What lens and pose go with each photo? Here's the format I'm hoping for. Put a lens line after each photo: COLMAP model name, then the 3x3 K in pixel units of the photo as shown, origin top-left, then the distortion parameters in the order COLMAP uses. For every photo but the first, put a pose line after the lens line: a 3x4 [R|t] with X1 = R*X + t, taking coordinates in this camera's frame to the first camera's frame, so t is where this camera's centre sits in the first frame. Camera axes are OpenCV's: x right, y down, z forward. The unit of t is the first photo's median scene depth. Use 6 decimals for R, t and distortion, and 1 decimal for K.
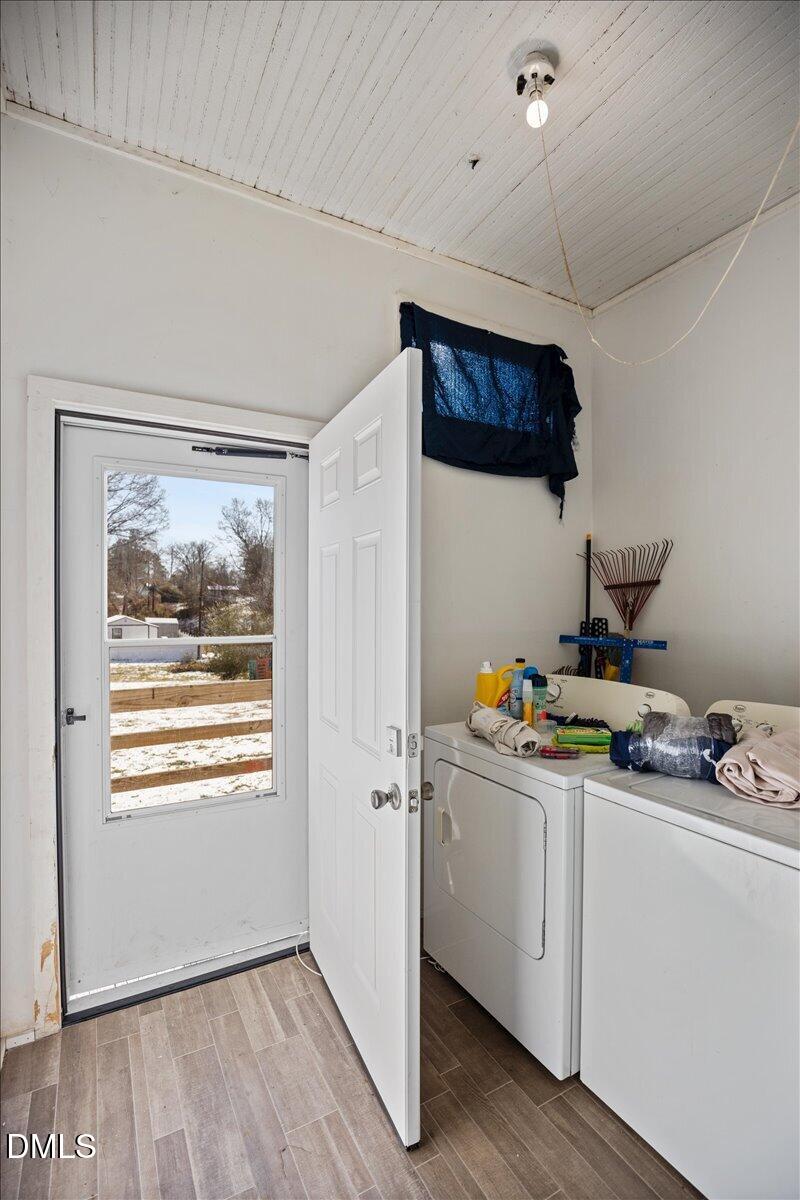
lens RADIAL K [[554.8, 0, 404.8], [0, 554.8, 621.1], [0, 0, 1]] dist [-0.016442, -0.000015]
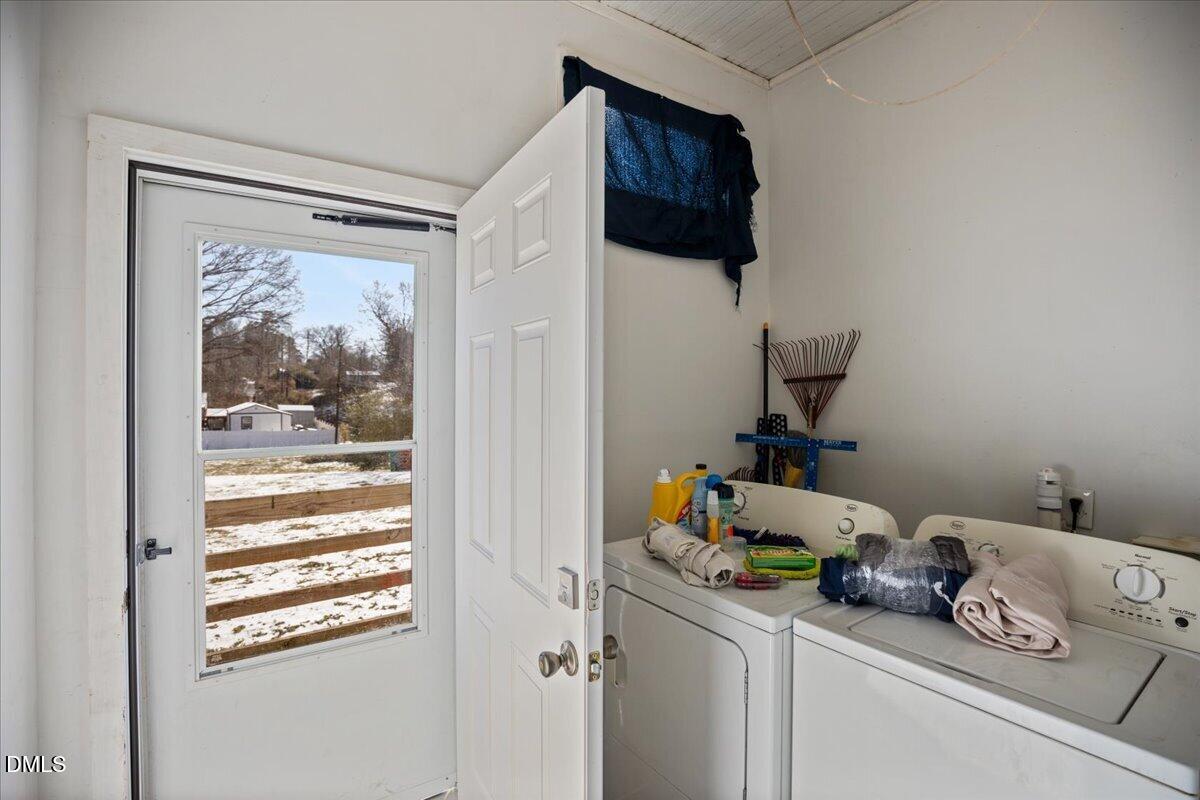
lens RADIAL K [[563.5, 0, 600.0], [0, 563.5, 400.0], [0, 0, 1]] dist [-0.026515, 0.000096]
pose [[0.996575, -0.001733, 0.082677, -0.026990], [0.002788, 0.999916, -0.012643, -0.026123], [-0.082648, 0.012830, 0.996496, 0.136699]]
